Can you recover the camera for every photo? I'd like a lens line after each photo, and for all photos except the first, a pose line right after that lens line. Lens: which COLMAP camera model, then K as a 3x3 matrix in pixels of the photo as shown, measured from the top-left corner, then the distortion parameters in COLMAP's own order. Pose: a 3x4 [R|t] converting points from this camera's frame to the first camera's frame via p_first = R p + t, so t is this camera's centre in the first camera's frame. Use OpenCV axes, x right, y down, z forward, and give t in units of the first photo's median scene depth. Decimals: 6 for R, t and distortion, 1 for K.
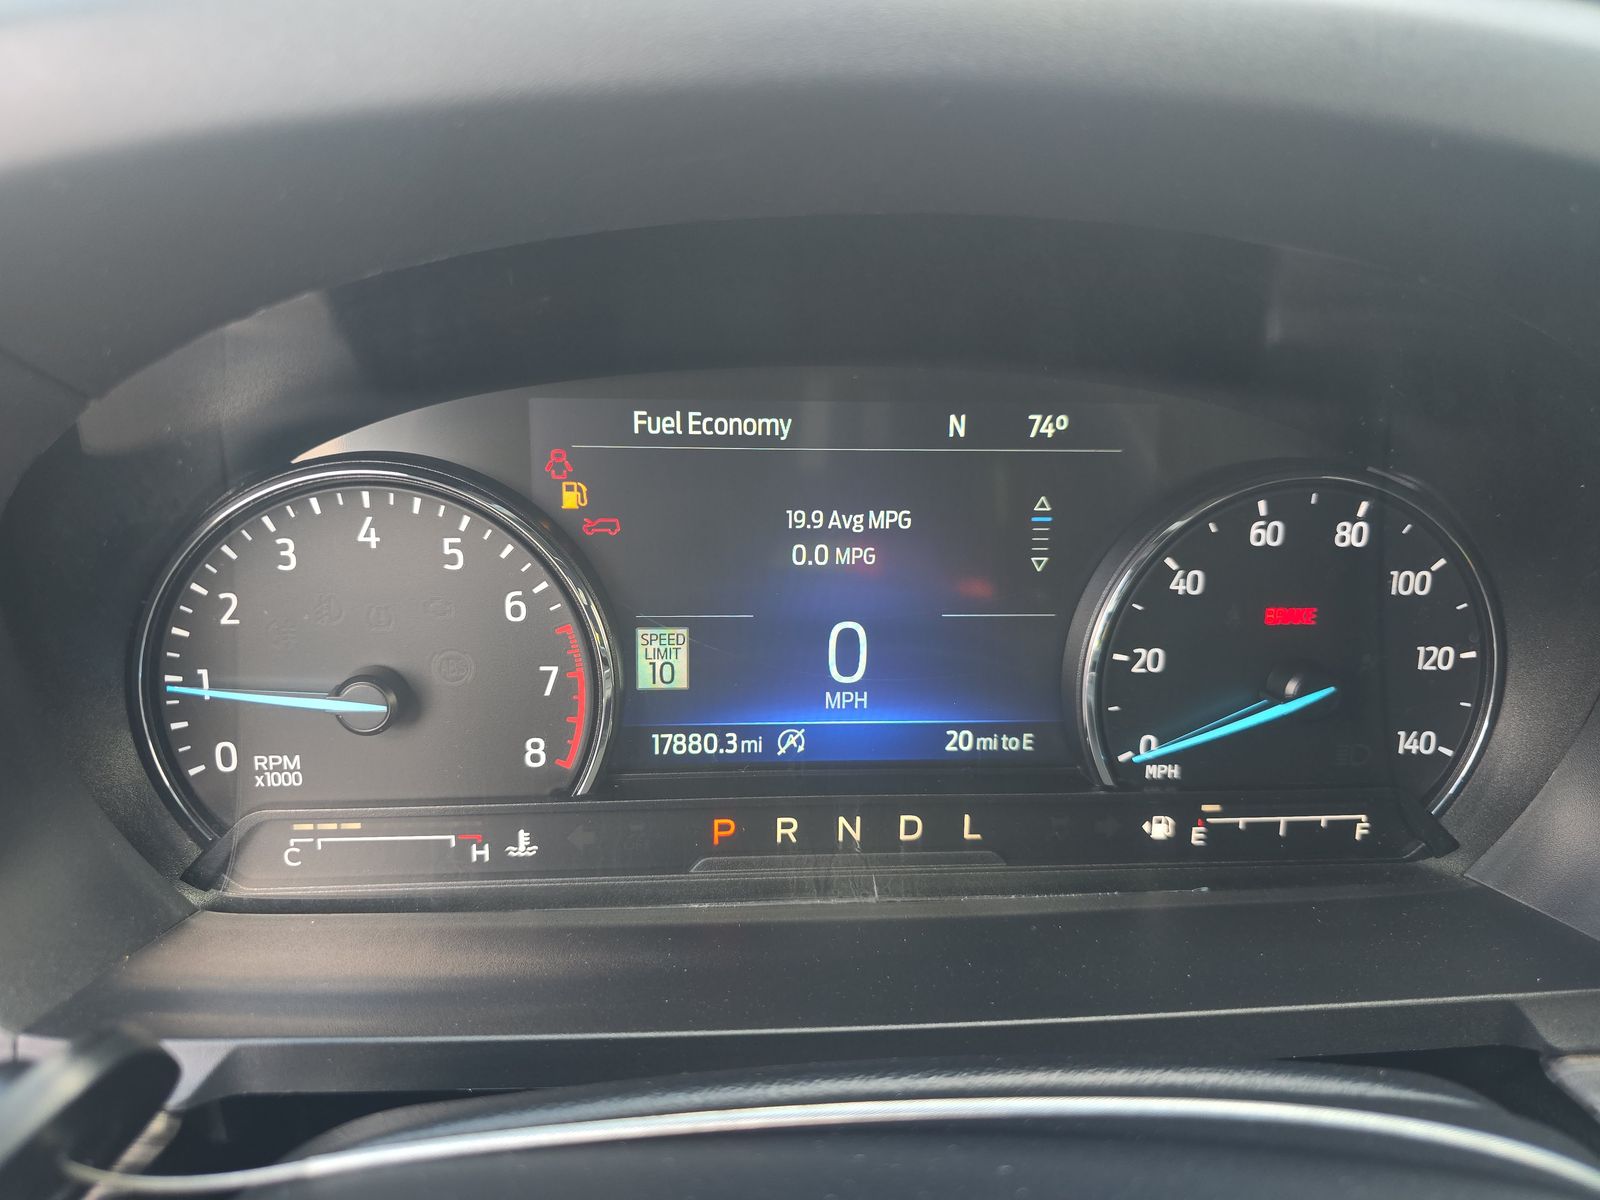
lens RADIAL K [[1067.3, 0, 800.0], [0, 1067.3, 600.0], [0, 0, 1]] dist [0.035072, -0.153924]
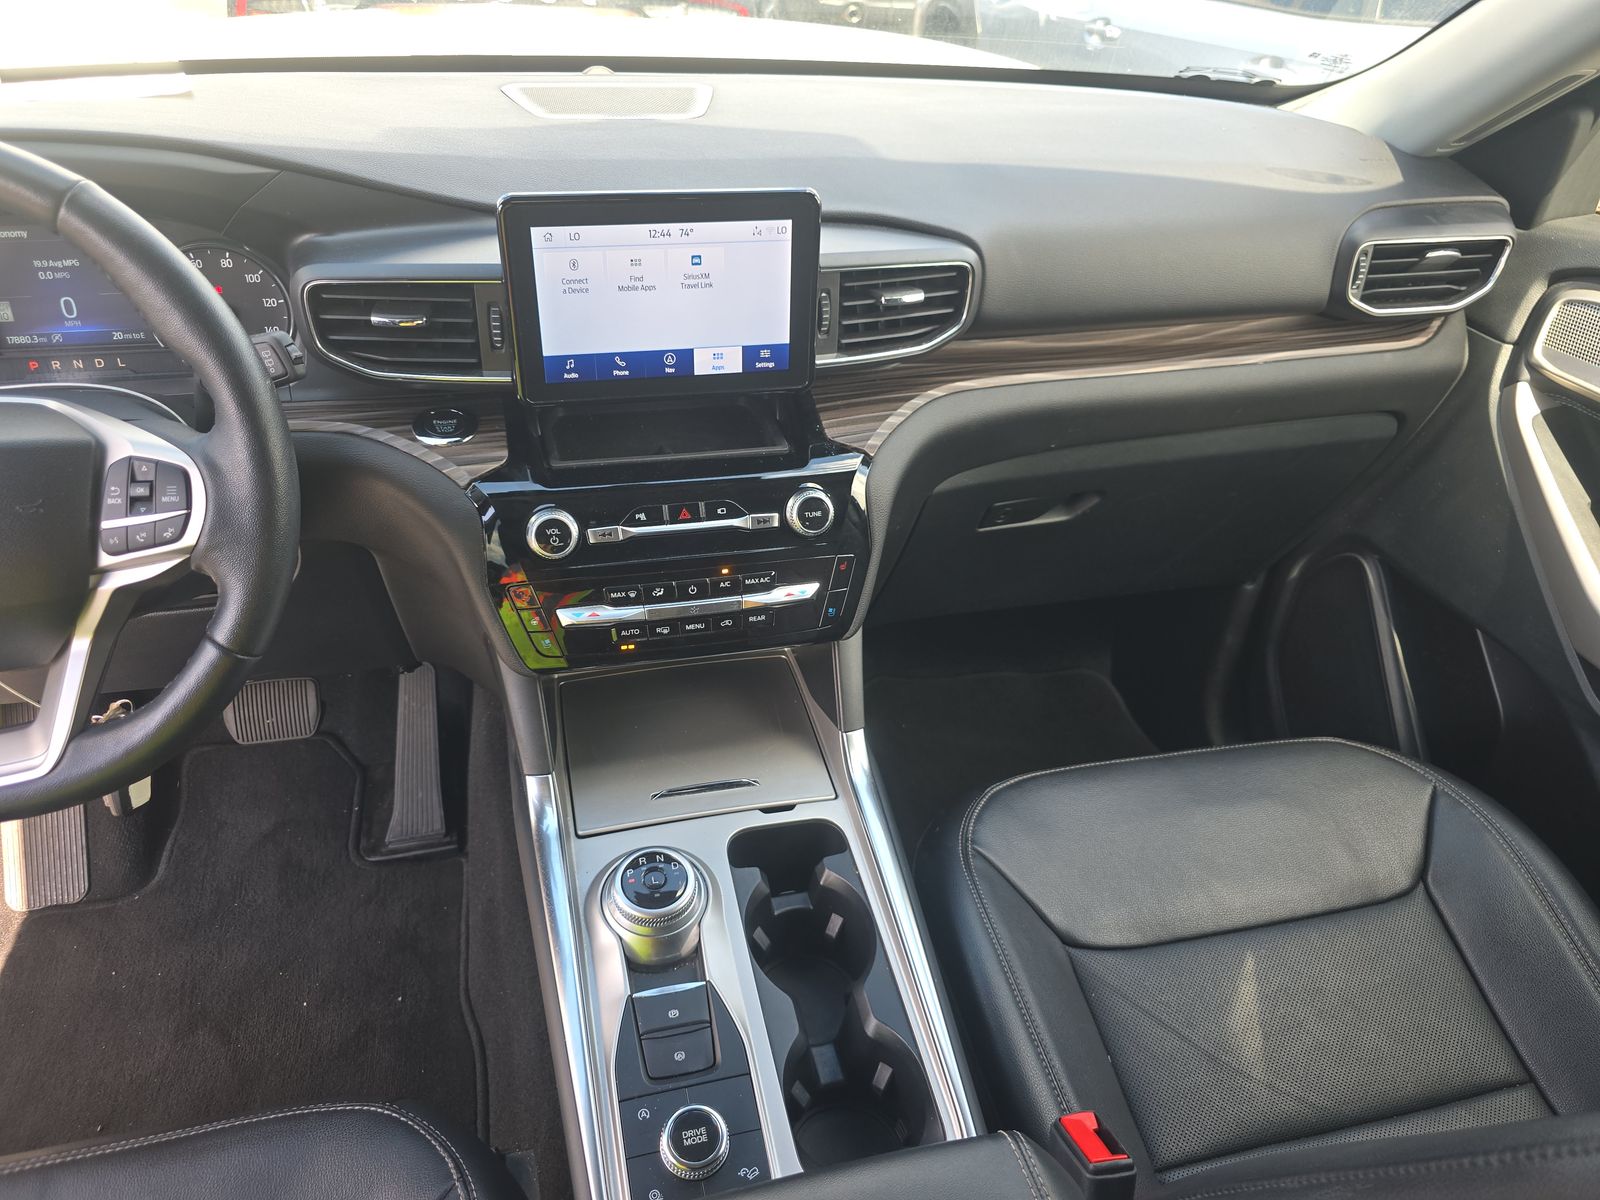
lens RADIAL K [[1087.0, 0, 824.1], [0, 1087.0, 598.4], [0, 0, 1]] dist [0.037179, -0.035483]
pose [[0.985427, -0.079425, 0.150414, 1.713545], [0.042069, 0.970620, 0.236913, 0.212740], [-0.164812, -0.227132, 0.959817, -2.707209]]
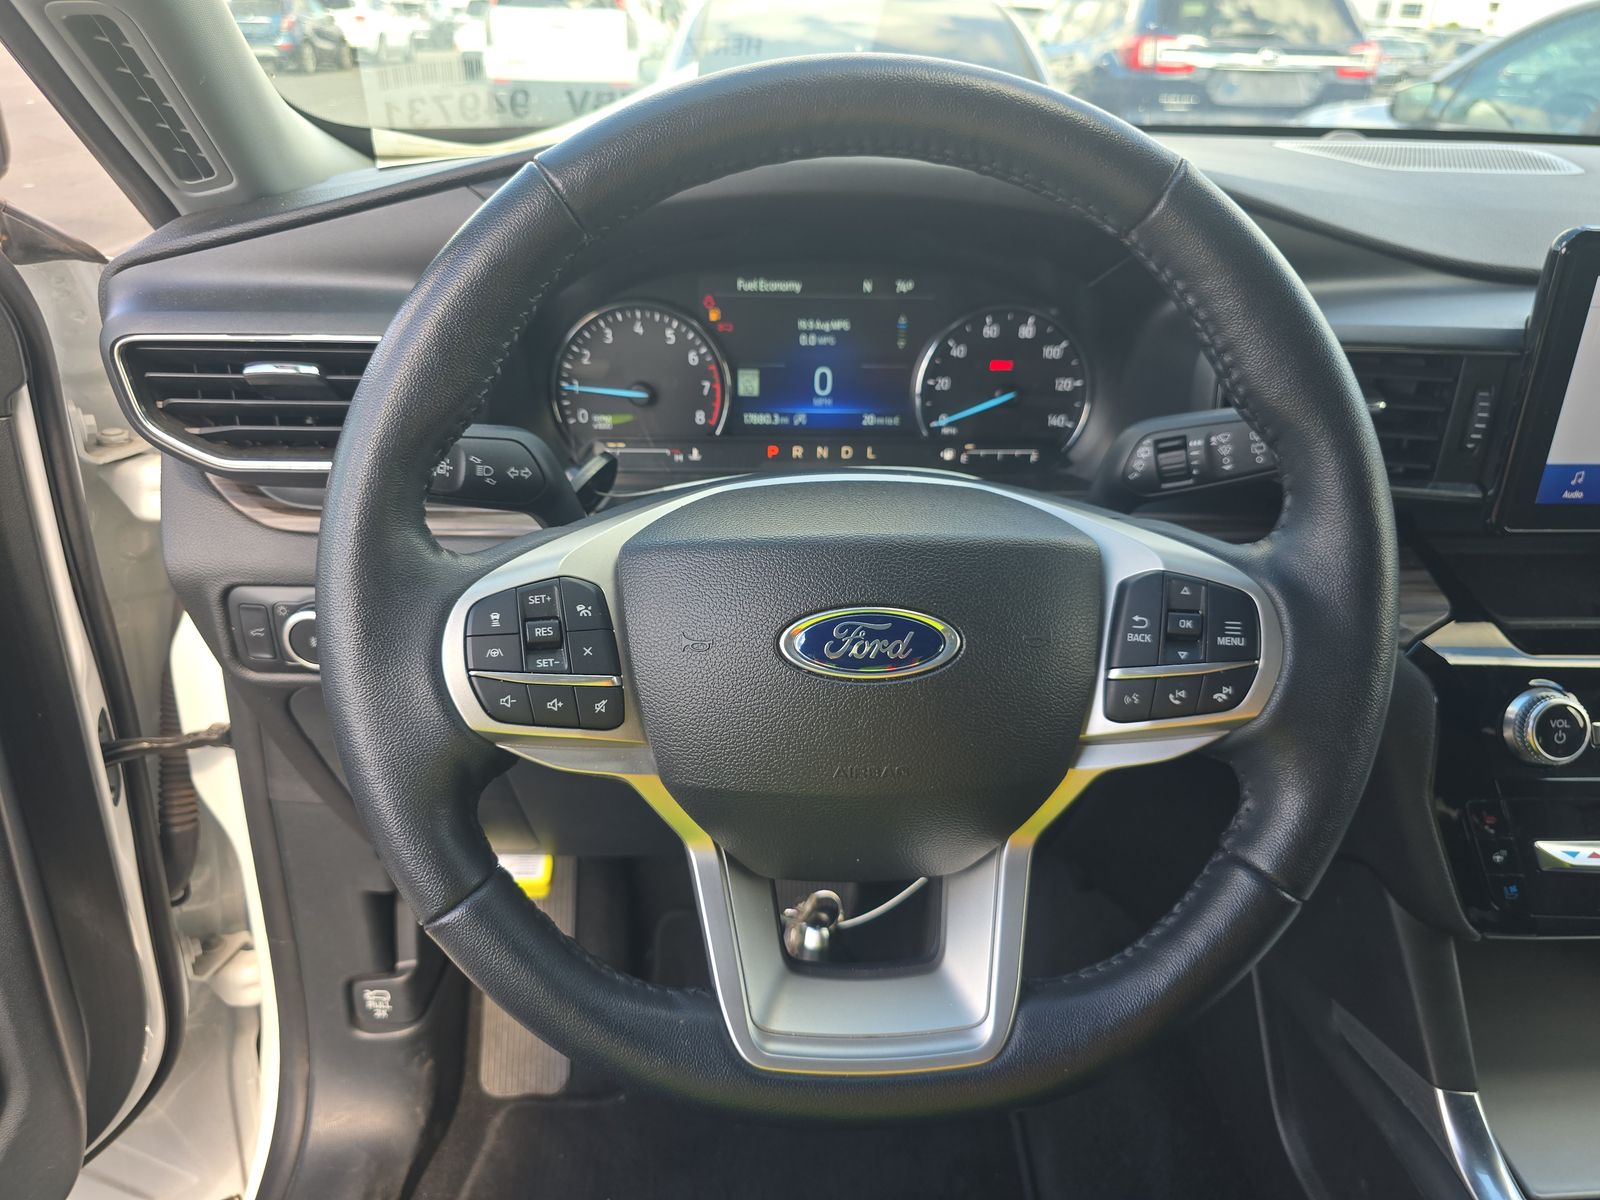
lens RADIAL K [[1116.3, 0, 793.8], [0, 1116.3, 634.9], [0, 0, 1]] dist [0.042357, -0.052667]
pose [[0.999320, 0.012826, -0.034565, 0.075724], [-0.008261, 0.991596, 0.129111, 0.303973], [0.035930, -0.128738, 0.991028, -1.683535]]
